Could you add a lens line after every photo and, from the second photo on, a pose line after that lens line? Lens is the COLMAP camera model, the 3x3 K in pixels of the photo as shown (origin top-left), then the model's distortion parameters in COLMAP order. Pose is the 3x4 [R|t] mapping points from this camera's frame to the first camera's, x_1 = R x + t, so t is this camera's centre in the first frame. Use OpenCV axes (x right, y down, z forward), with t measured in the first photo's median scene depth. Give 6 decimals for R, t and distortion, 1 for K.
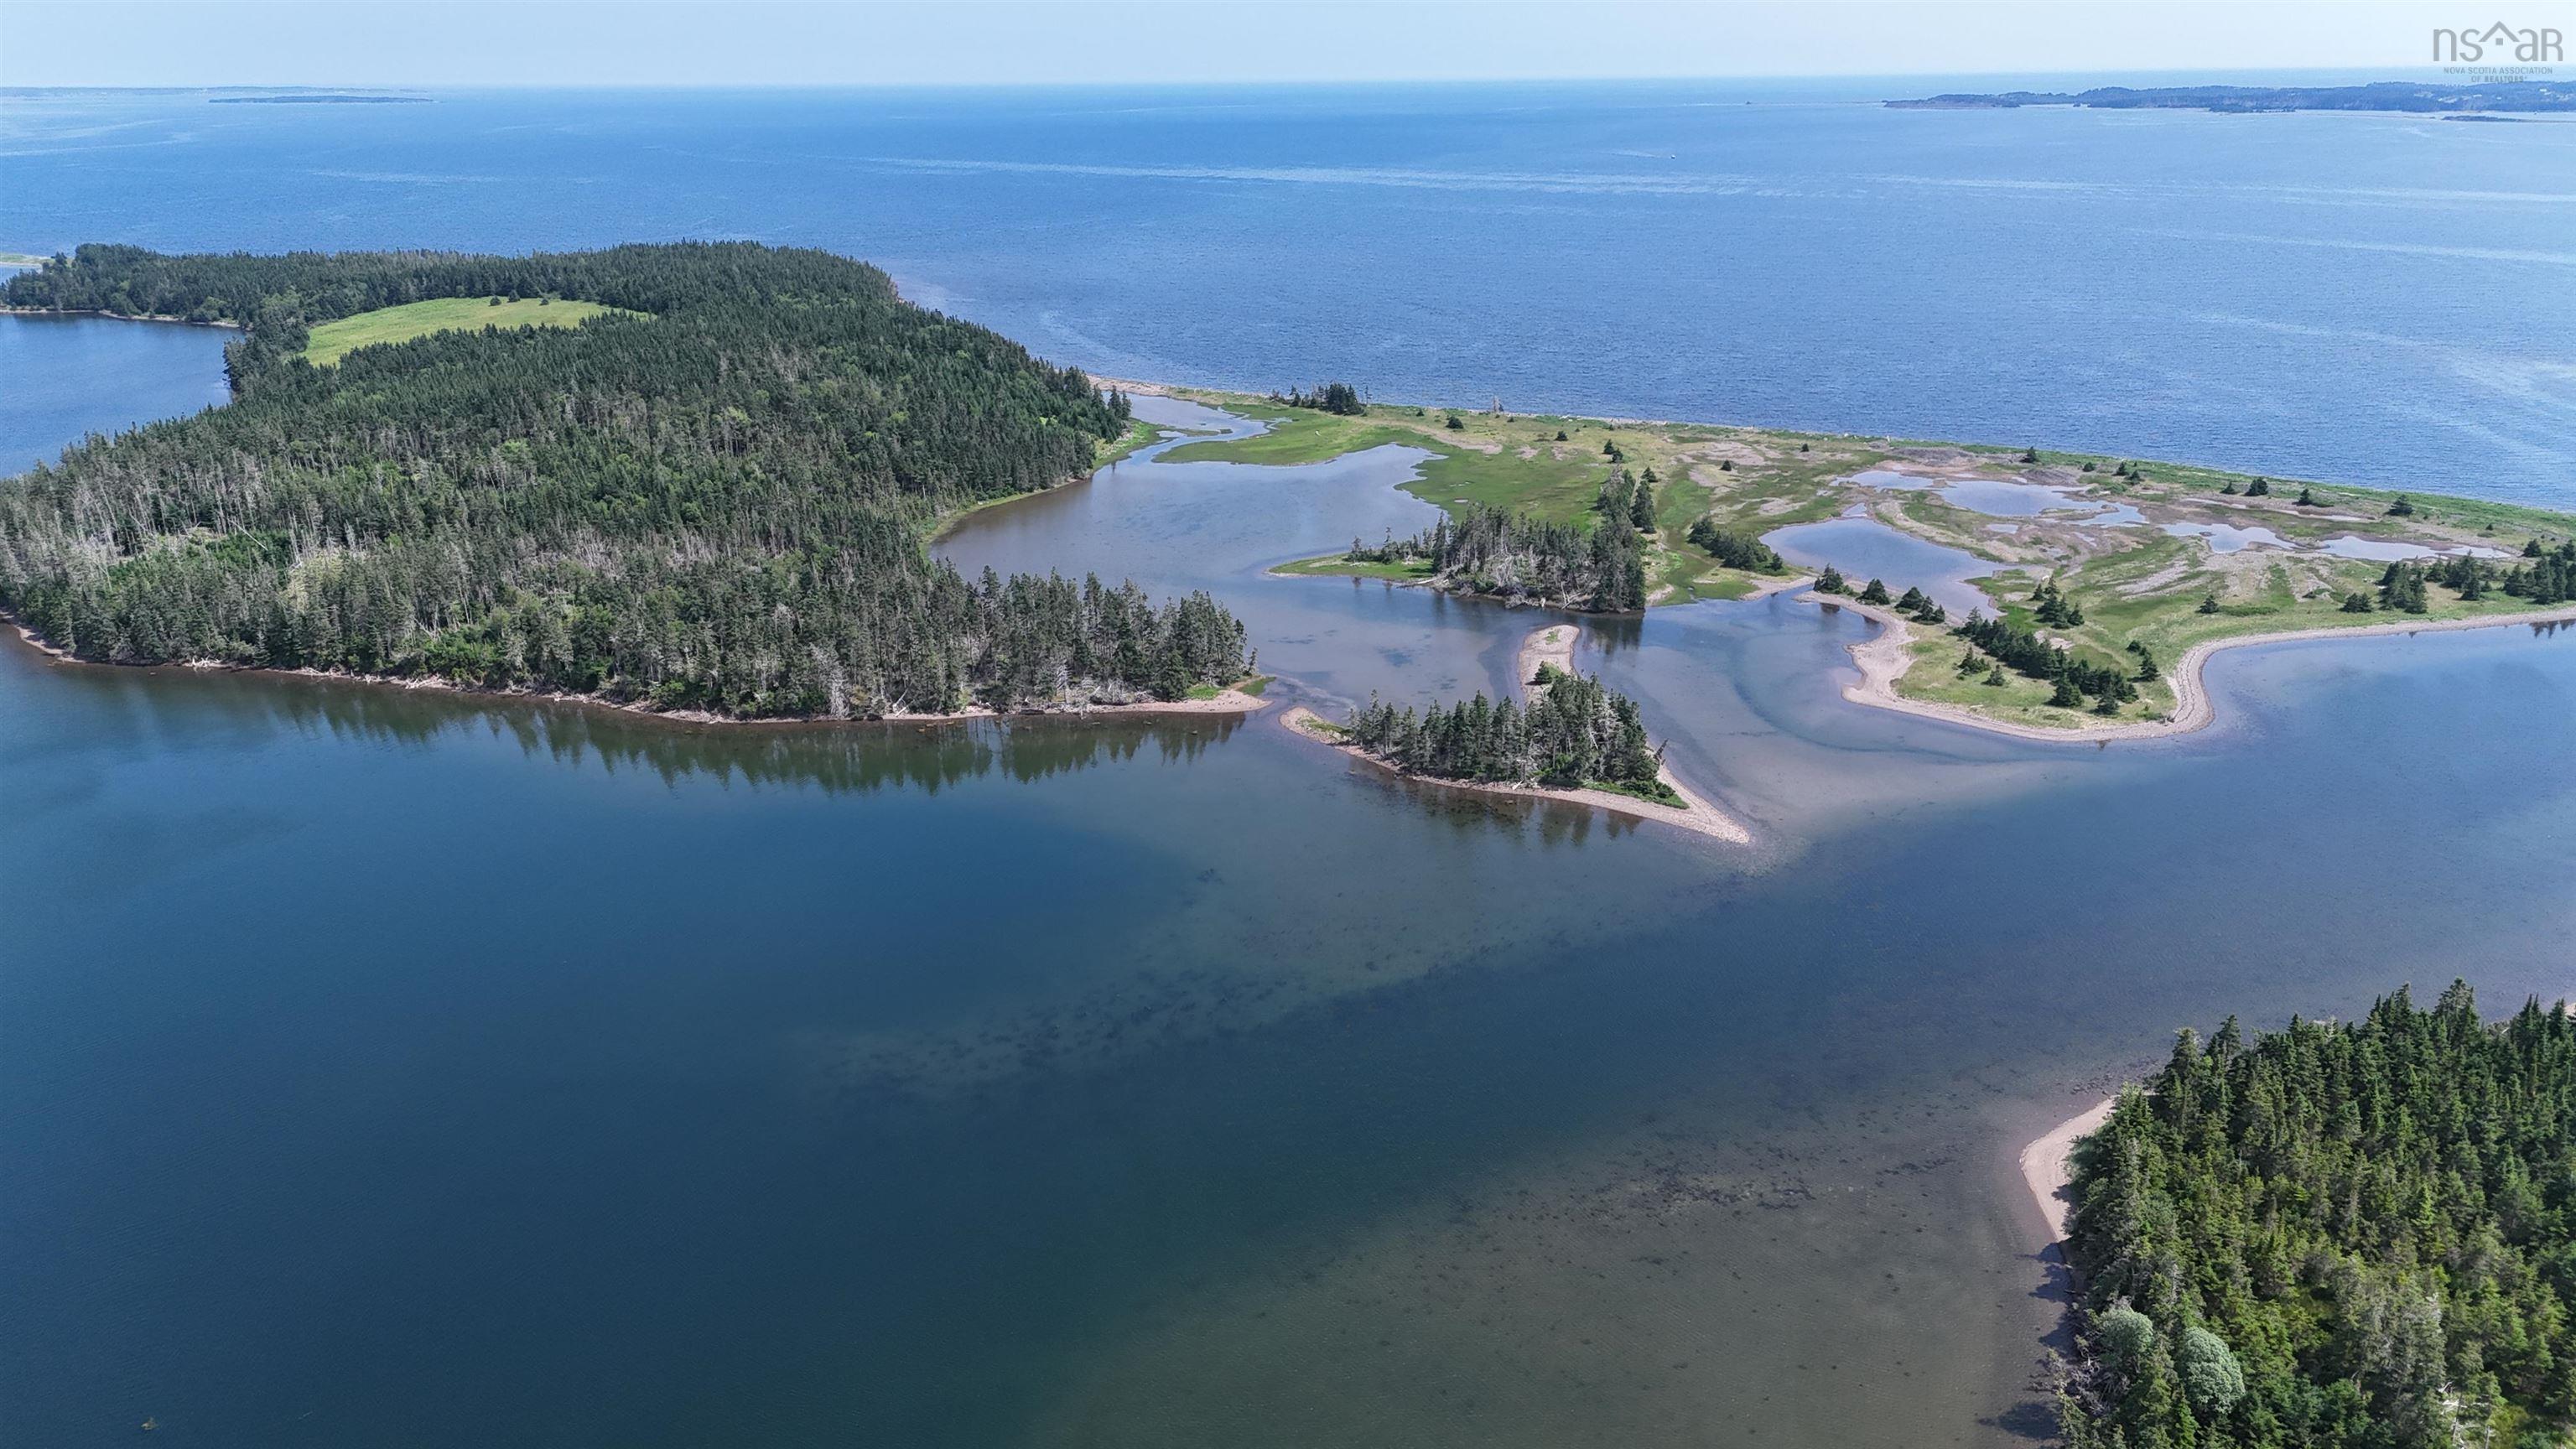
lens RADIAL K [[1888.3, 0, 1298.7], [0, 1888.3, 727.7], [0, 0, 1]] dist [0.080026, -0.079763]
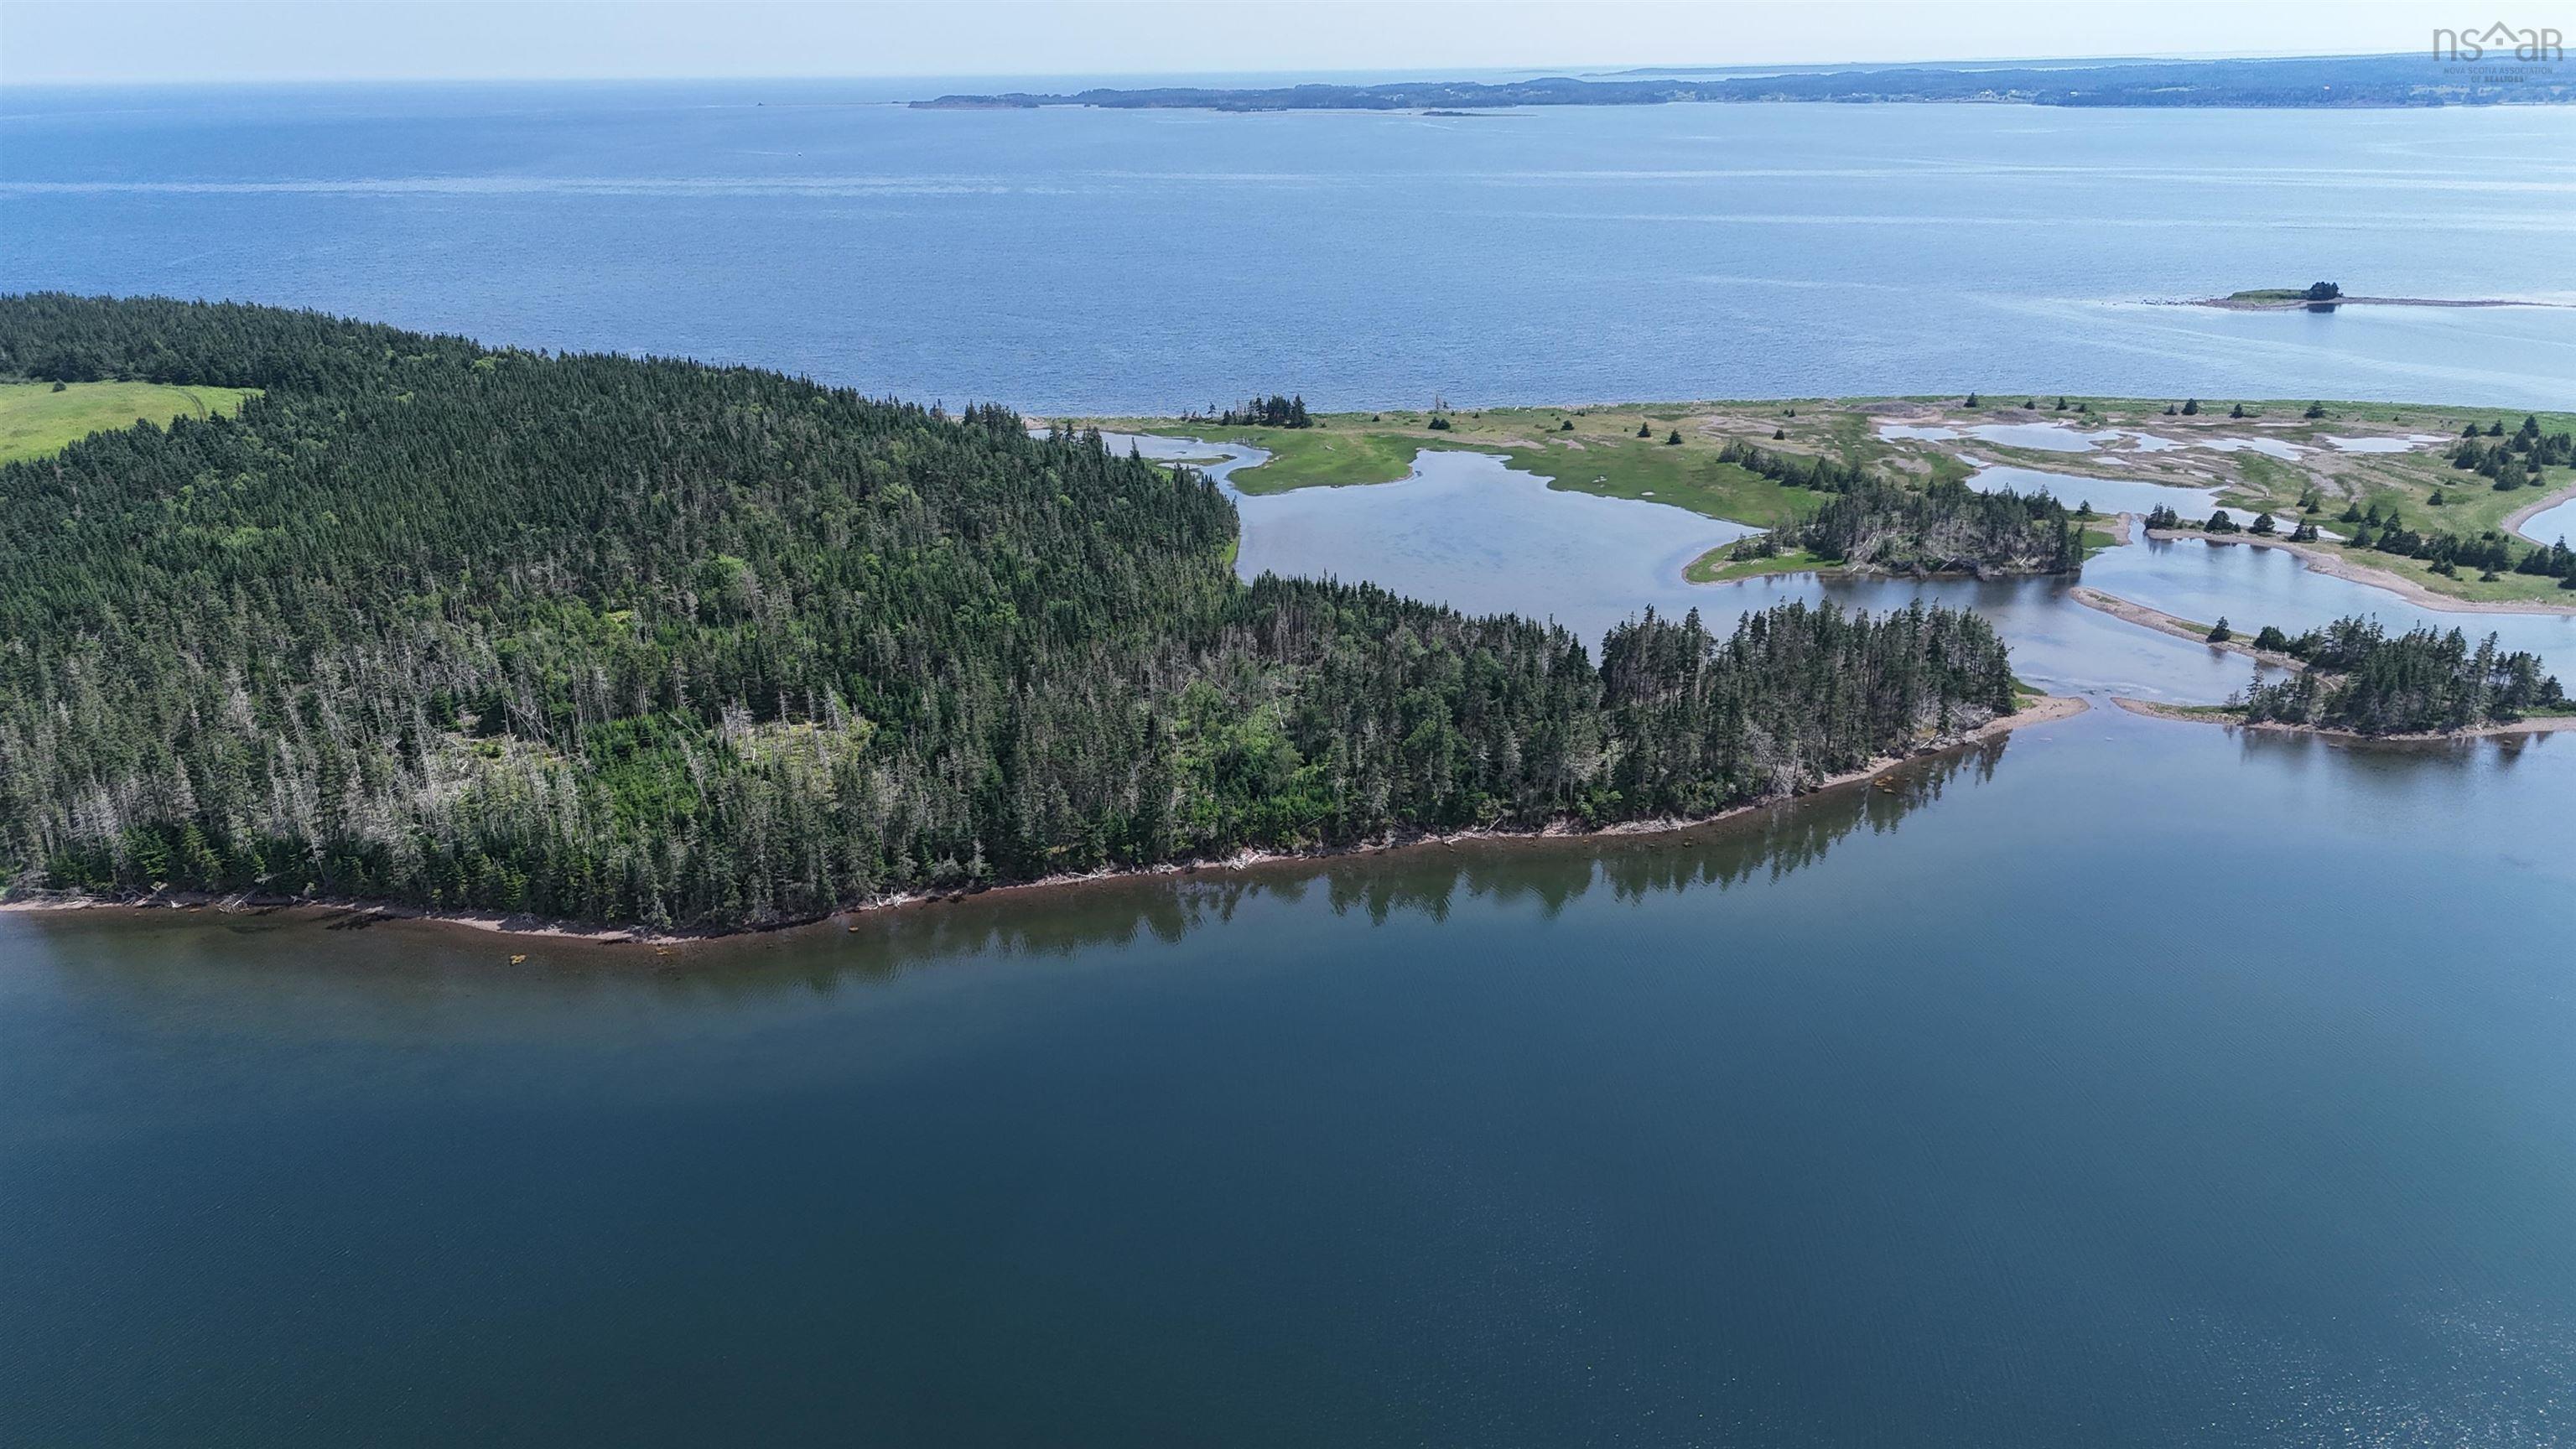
lens RADIAL K [[1888.3, 0, 1298.7], [0, 1888.3, 727.7], [0, 0, 1]] dist [0.080026, -0.079763]
pose [[0.861858, -0.170439, 0.477652, -0.638625], [0.170918, 0.984353, 0.042846, -0.084041], [-0.477481, 0.044712, 0.877504, 0.261461]]
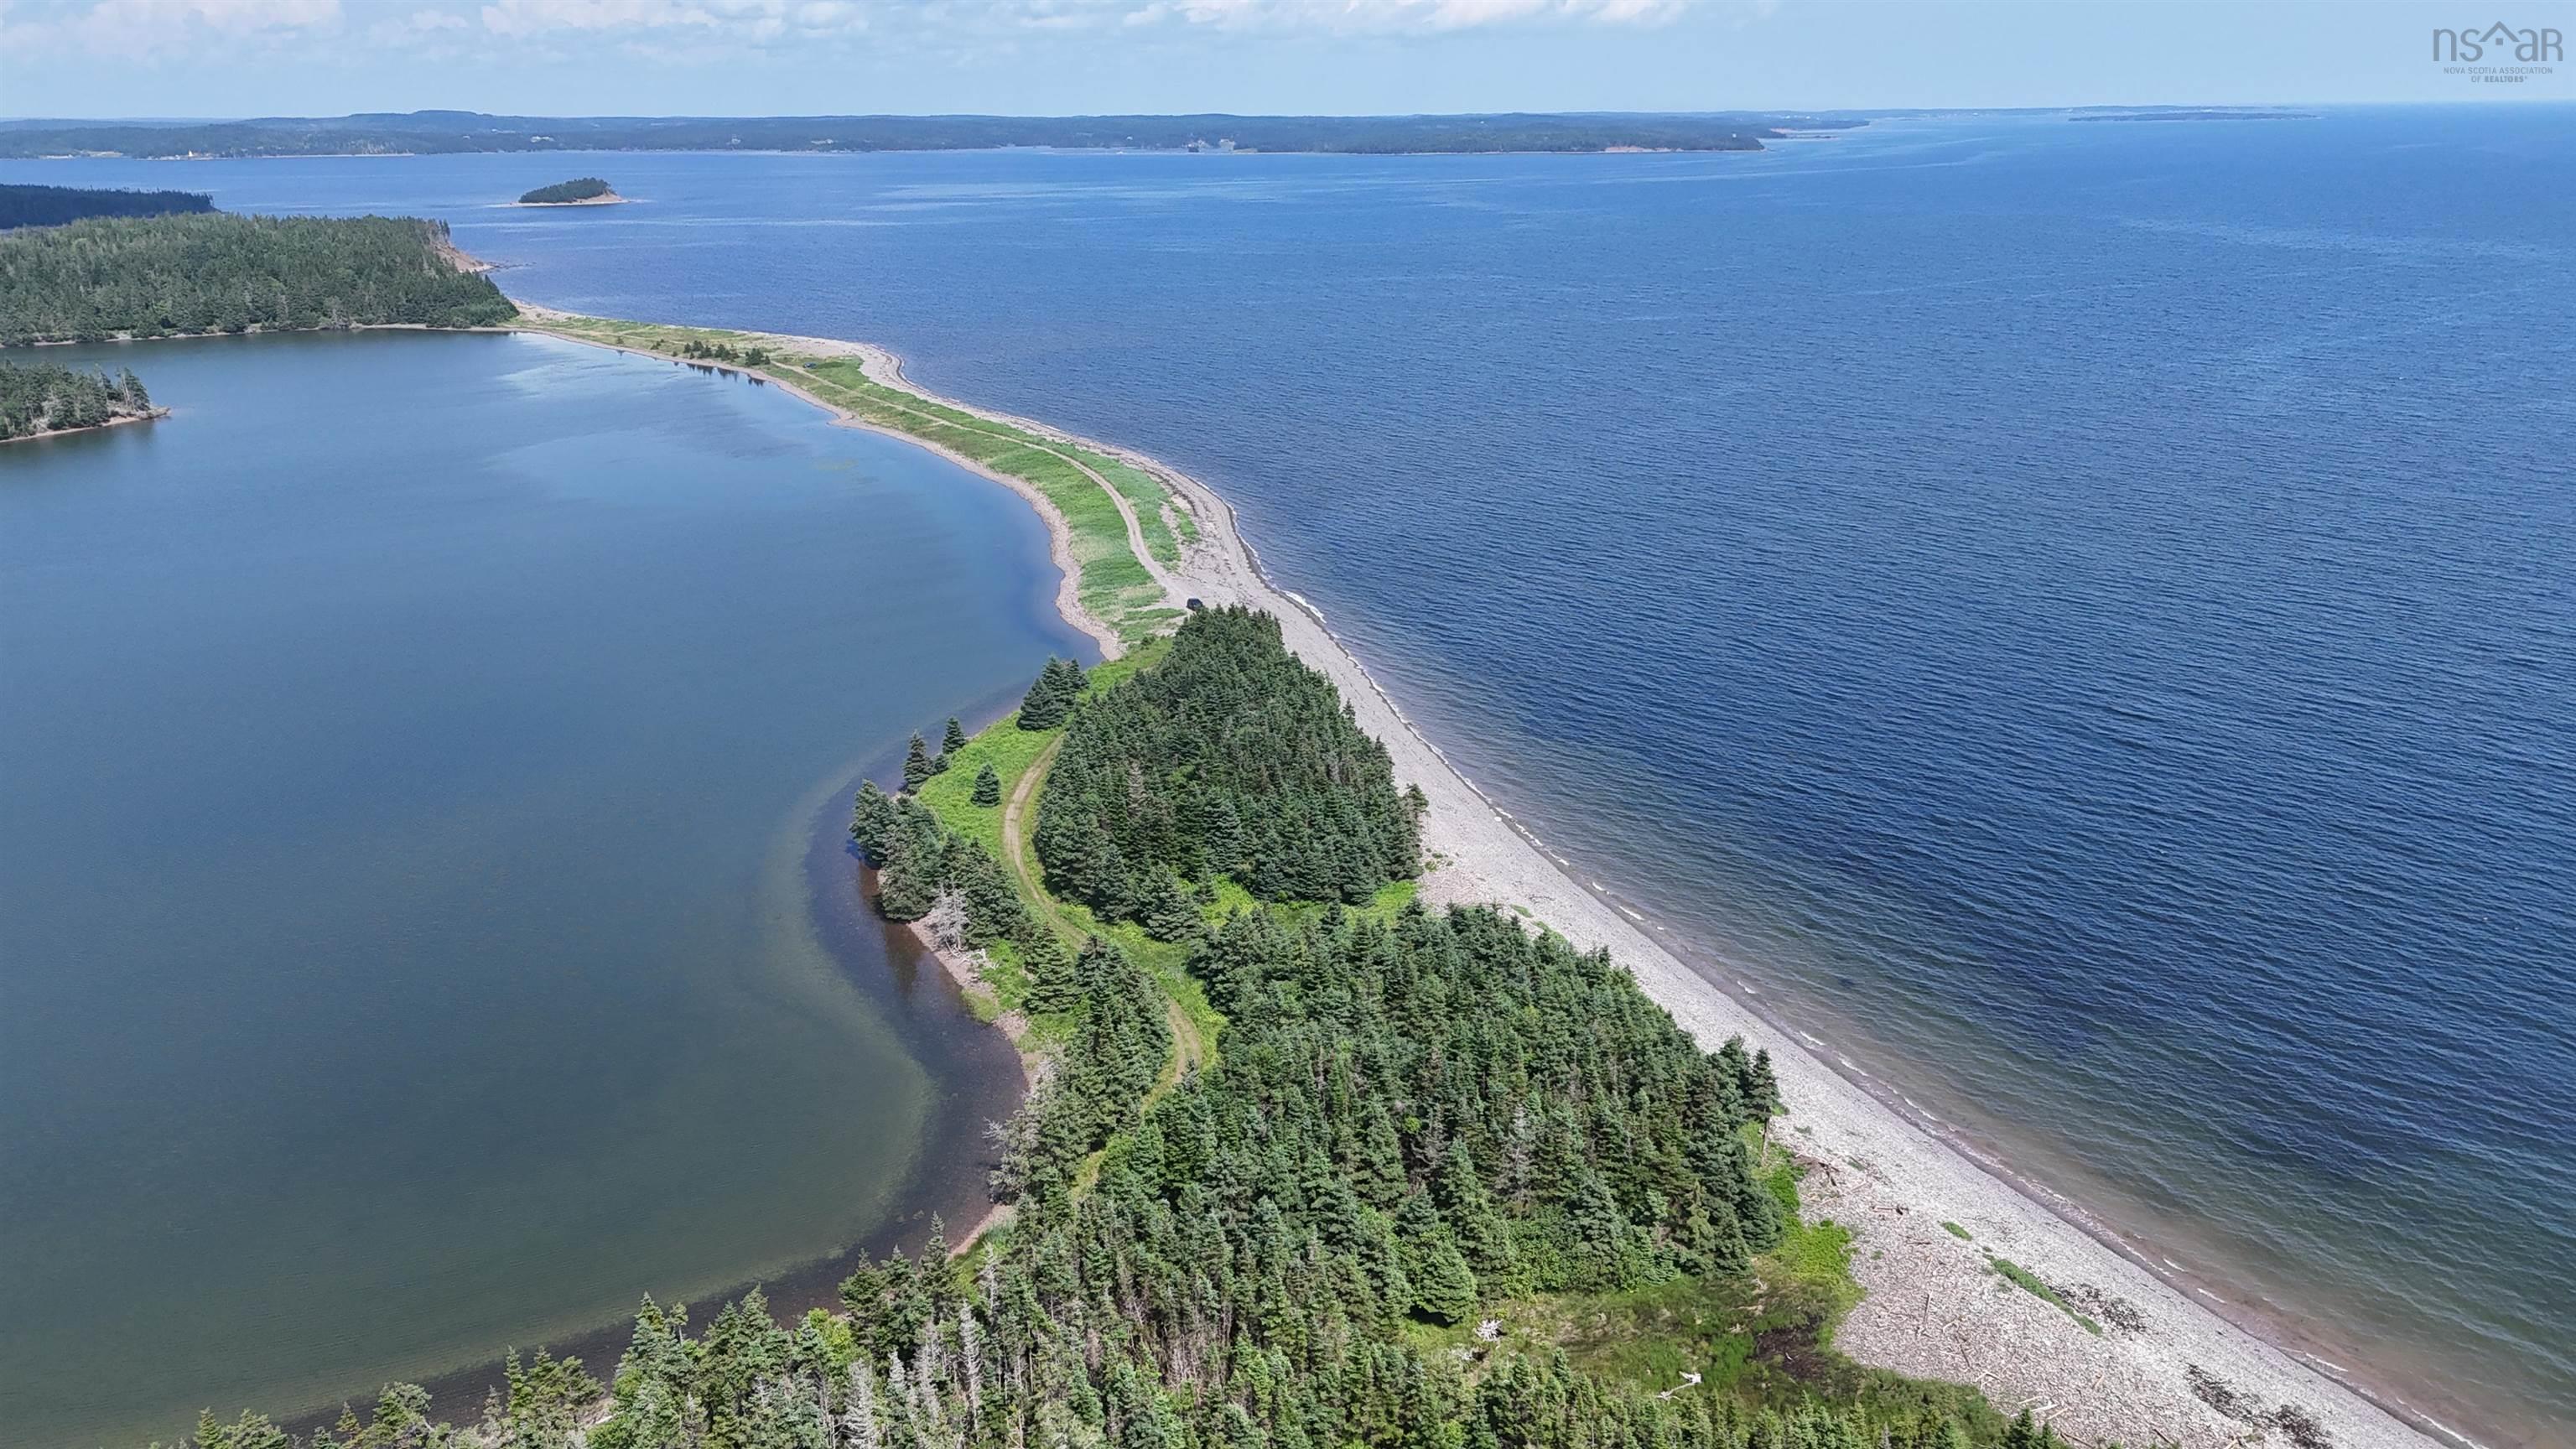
lens RADIAL K [[1888.3, 0, 1298.7], [0, 1888.3, 727.7], [0, 0, 1]] dist [0.080026, -0.079763]
pose [[0.650895, 0.236931, -0.721248, -1.162555], [-0.244508, 0.964854, 0.096298, -0.661513], [0.718715, 0.113671, 0.685950, 2.165667]]
